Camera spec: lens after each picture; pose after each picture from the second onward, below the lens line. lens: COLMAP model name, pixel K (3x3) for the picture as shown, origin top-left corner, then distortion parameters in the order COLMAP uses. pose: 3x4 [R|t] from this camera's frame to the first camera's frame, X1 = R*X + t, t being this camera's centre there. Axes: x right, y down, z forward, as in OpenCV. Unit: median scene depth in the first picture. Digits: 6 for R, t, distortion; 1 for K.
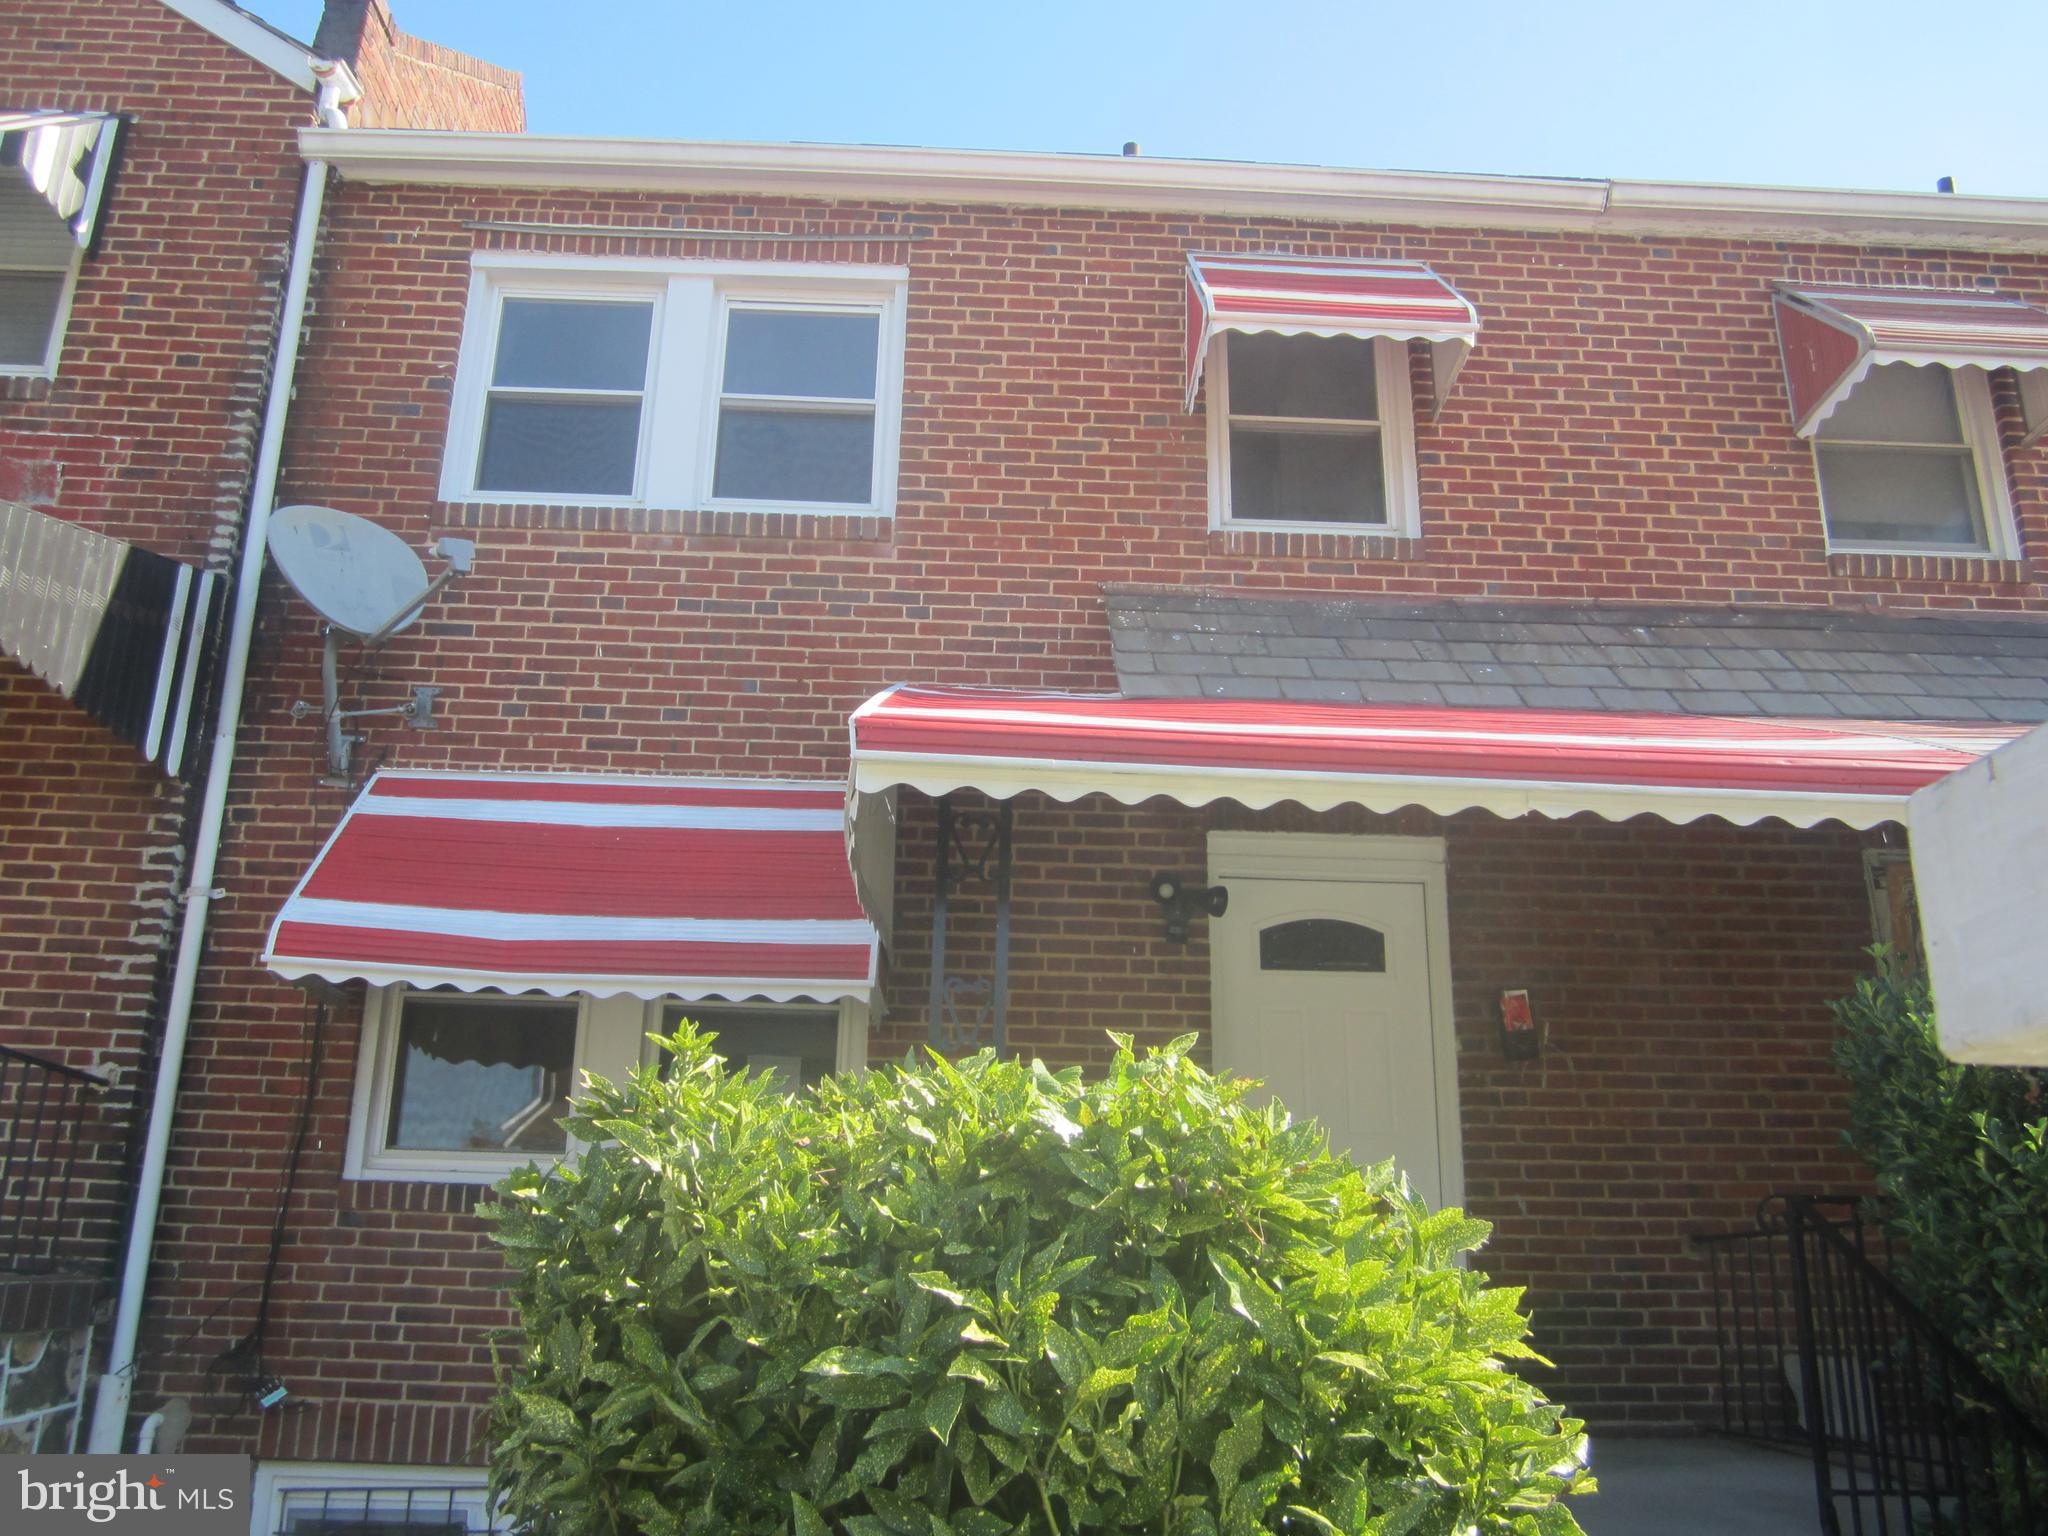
lens RADIAL K [[1679.1, 0, 1027.1], [0, 1679.1, 777.3], [0, 0, 1]] dist [-0.046636, 0.009231]
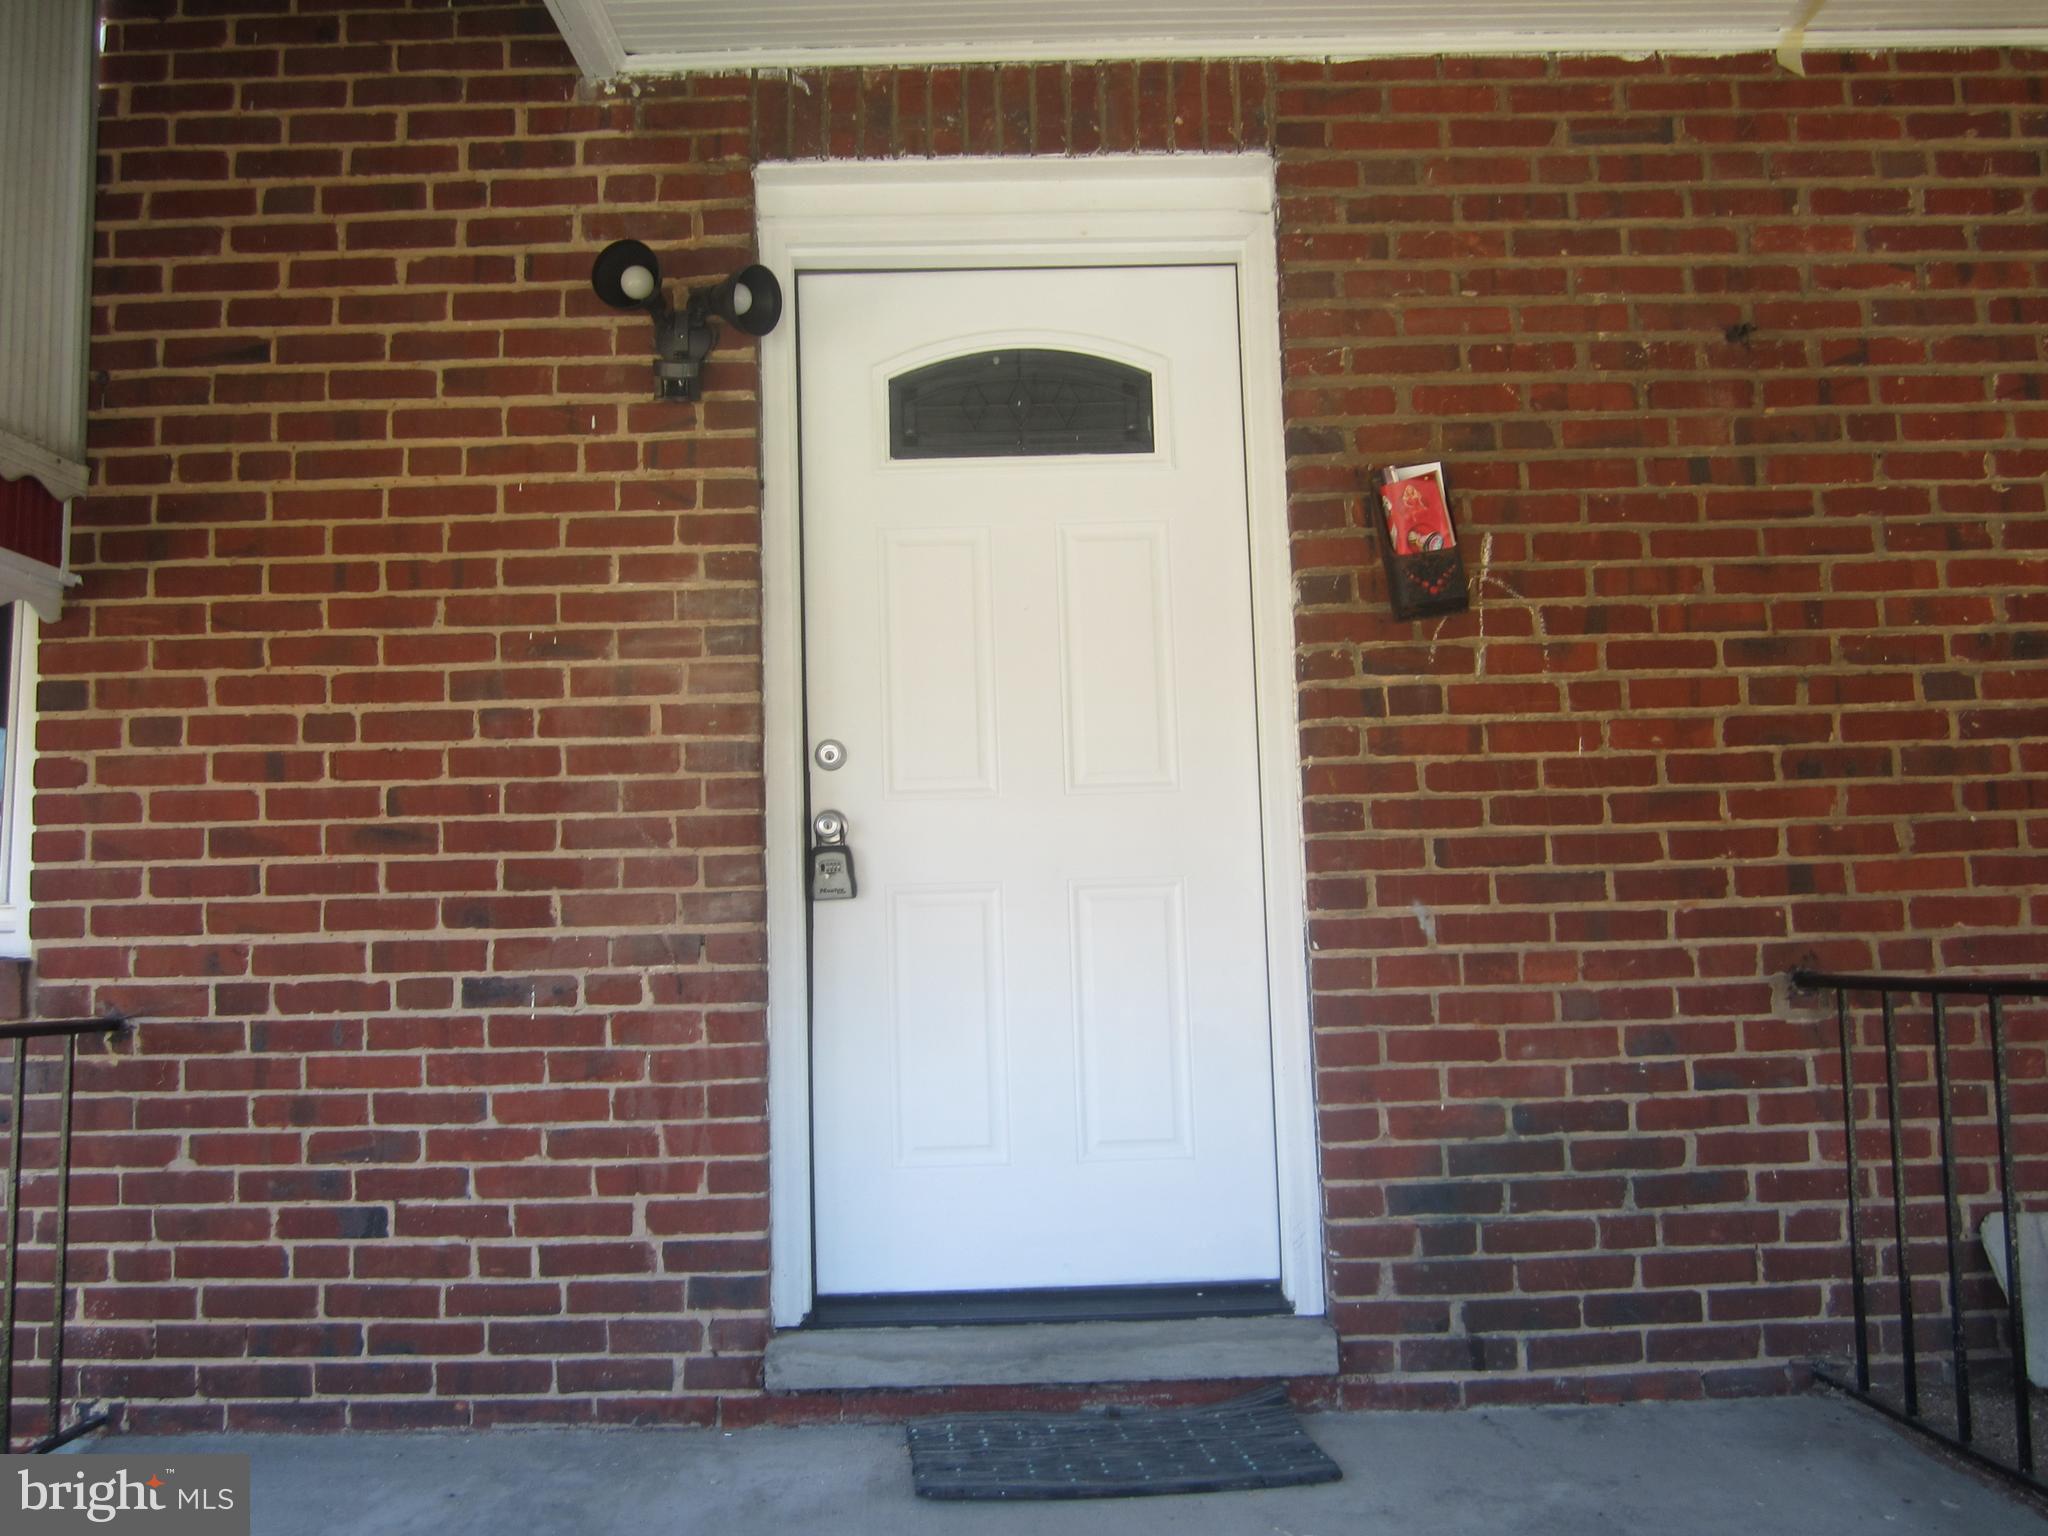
lens RADIAL K [[1679.1, 0, 1025.9], [0, 1679.1, 756.9], [0, 0, 1]] dist [-0.046636, 0.009231]
pose [[0.998227, -0.046390, -0.037297, 0.192638], [0.052851, 0.979016, 0.196813, 0.106246], [0.027384, -0.198435, 0.979731, 0.516003]]
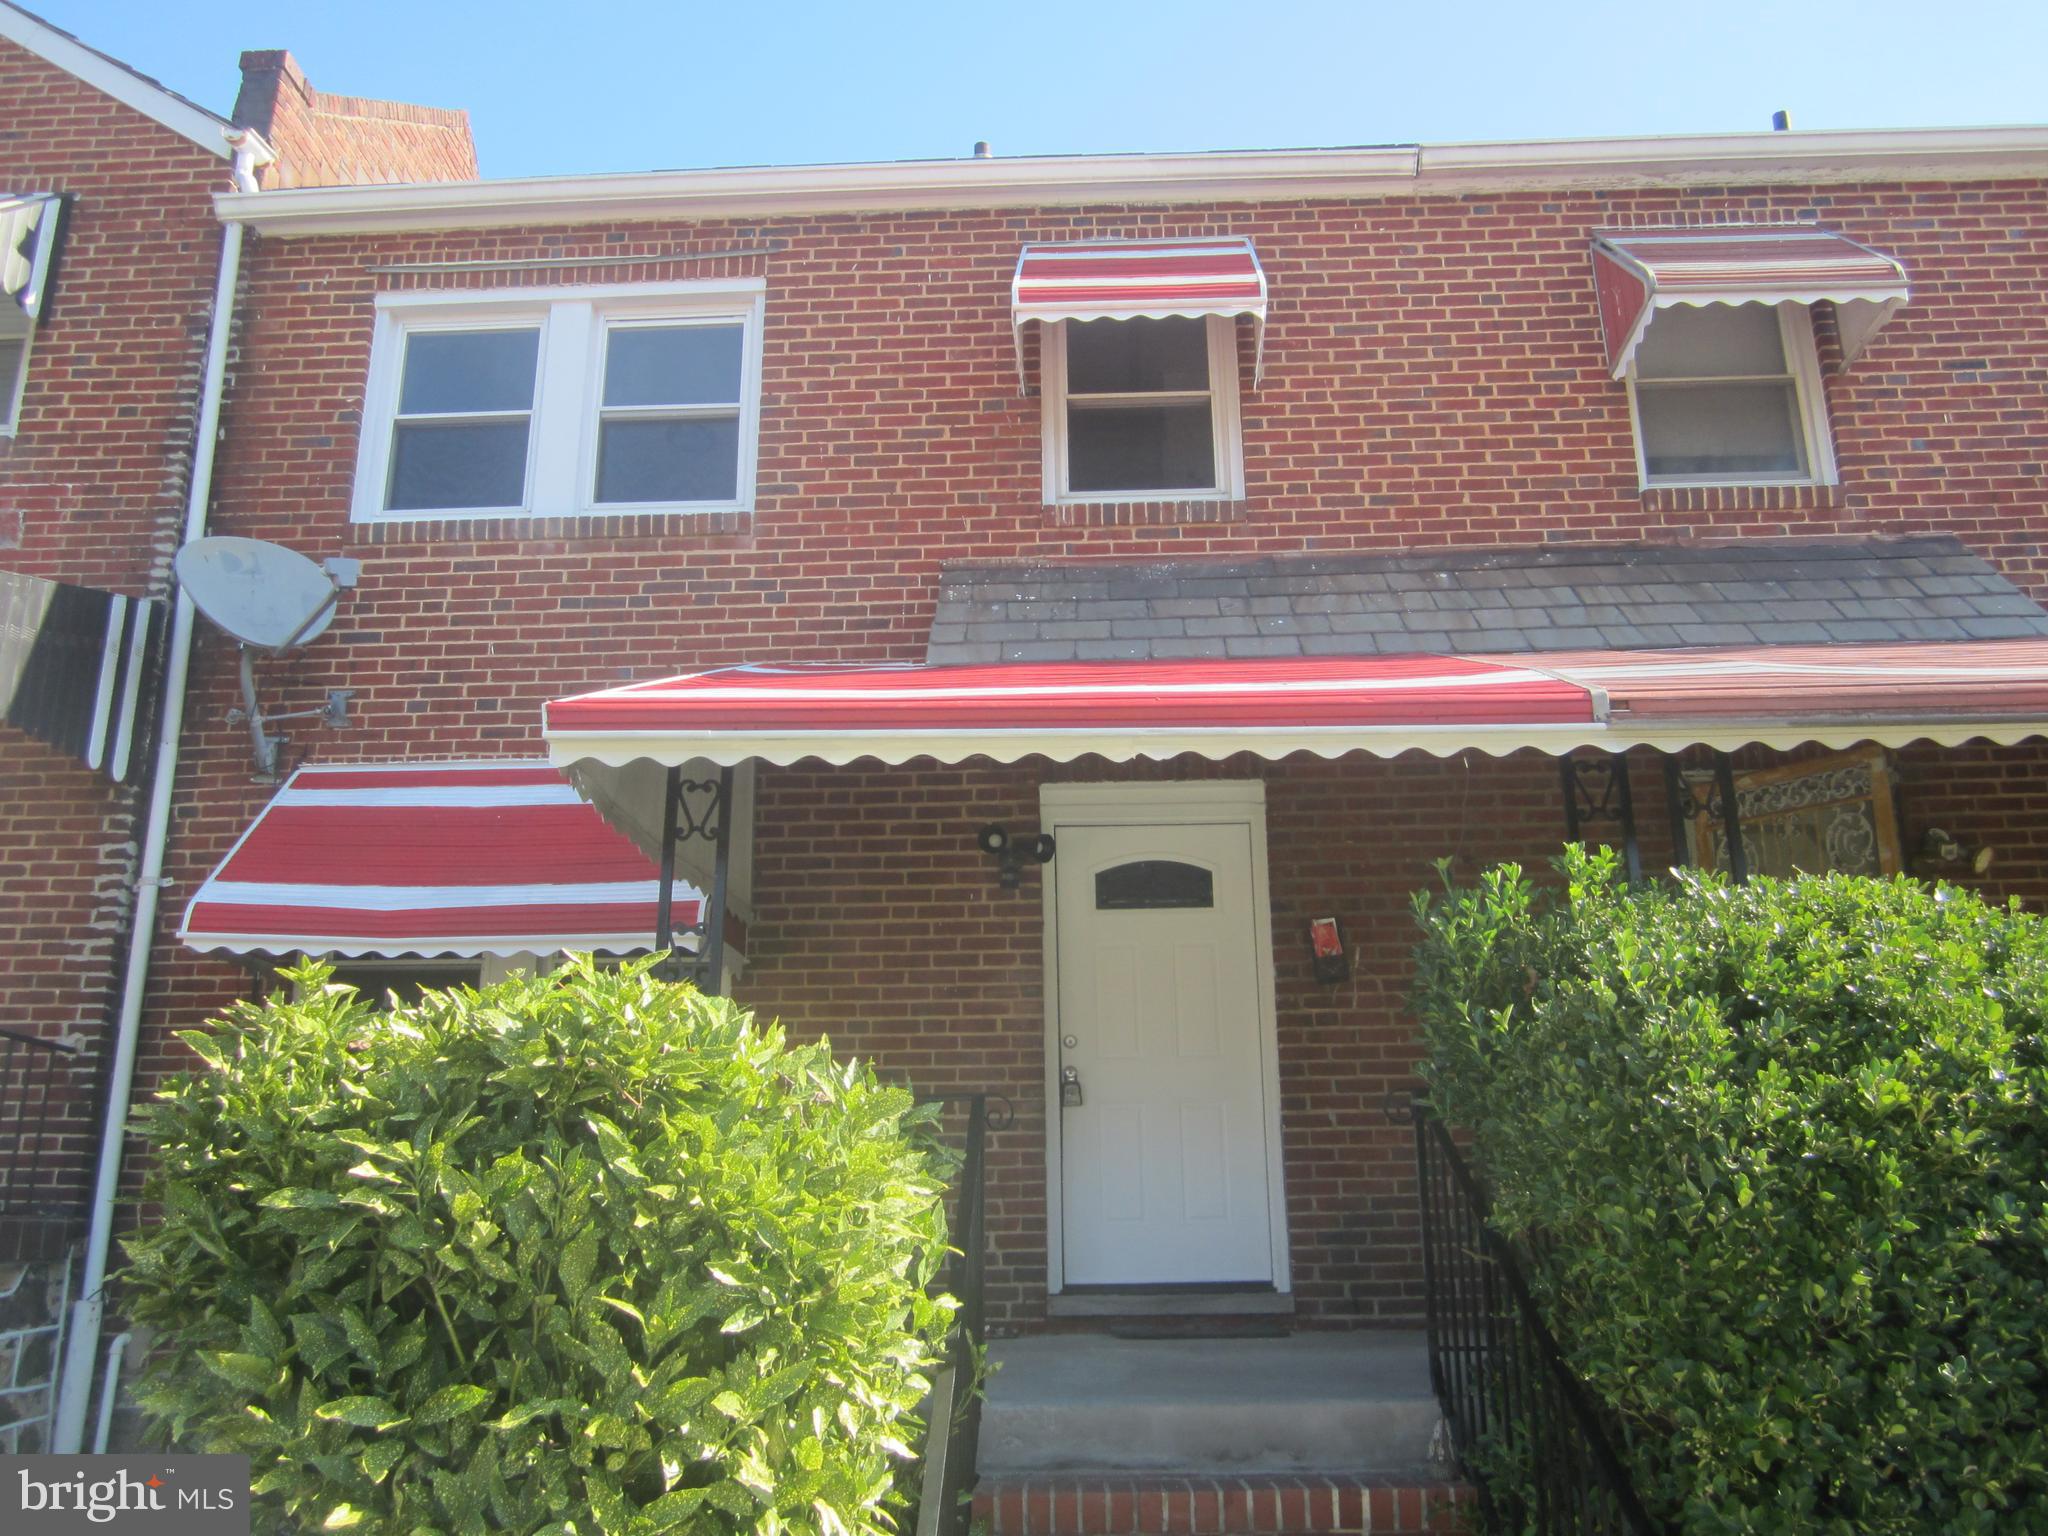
lens RADIAL K [[1679.1, 0, 1024.5], [0, 1679.1, 776.4], [0, 0, 1]] dist [-0.046636, 0.009231]
pose [[0.995767, -0.049180, -0.077647, 0.182325], [0.050812, 0.998524, 0.019188, 0.005530], [0.076588, -0.023052, 0.996796, -0.082446]]
